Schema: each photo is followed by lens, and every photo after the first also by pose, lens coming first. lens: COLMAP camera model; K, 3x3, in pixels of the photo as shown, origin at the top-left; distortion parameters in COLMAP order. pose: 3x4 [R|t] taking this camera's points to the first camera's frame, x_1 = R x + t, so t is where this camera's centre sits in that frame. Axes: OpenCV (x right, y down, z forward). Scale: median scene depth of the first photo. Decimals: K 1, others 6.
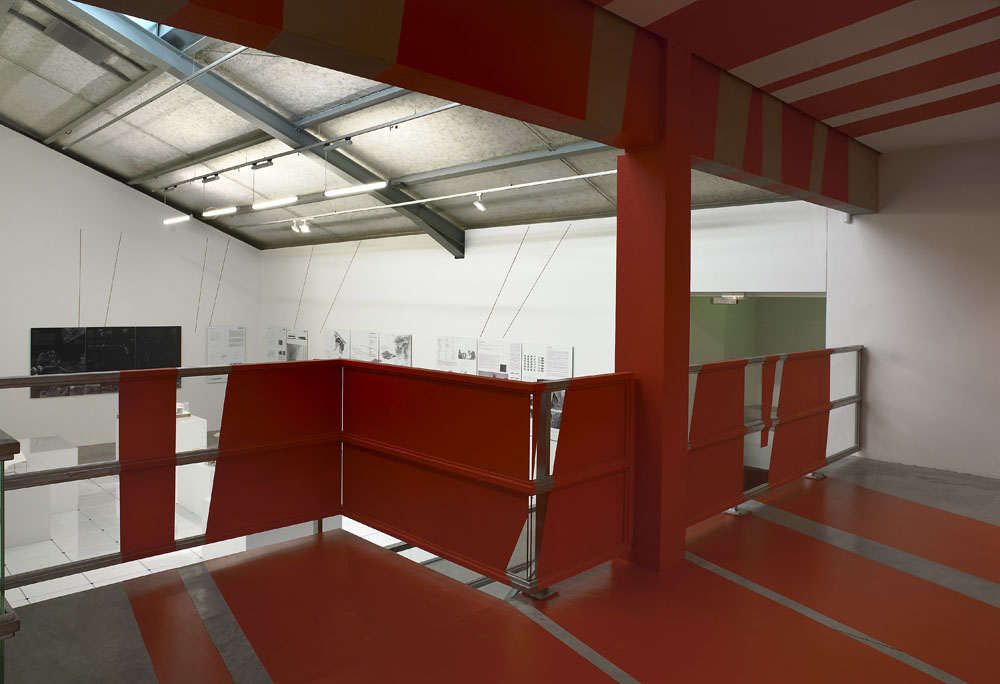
lens RADIAL K [[703.7, 0, 500.0], [0, 703.7, 342.0], [0, 0, 1]] dist [-0.065238, 0.035138]
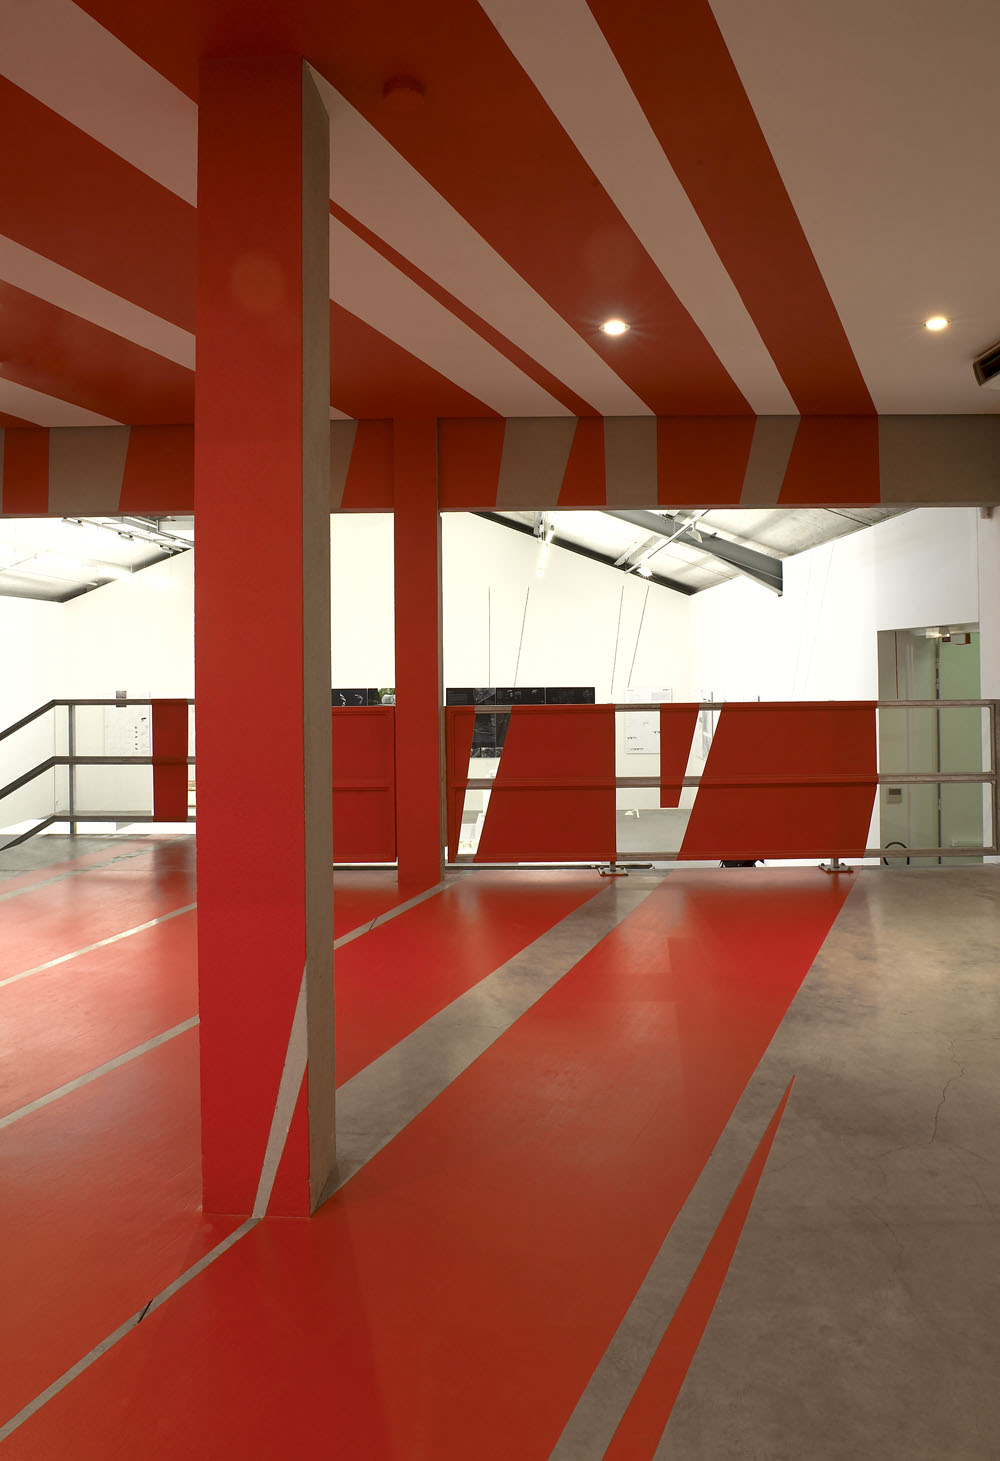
lens RADIAL K [[1053.1, 0, 501.4], [0, 1053.1, 702.3], [0, 0, 1]] dist [-0.054665, -0.000142]
pose [[0.697187, 0.007895, -0.716845, 0.593590], [-0.023274, 0.999662, -0.011626, 0.020447], [0.716511, 0.024789, 0.697135, -0.030895]]
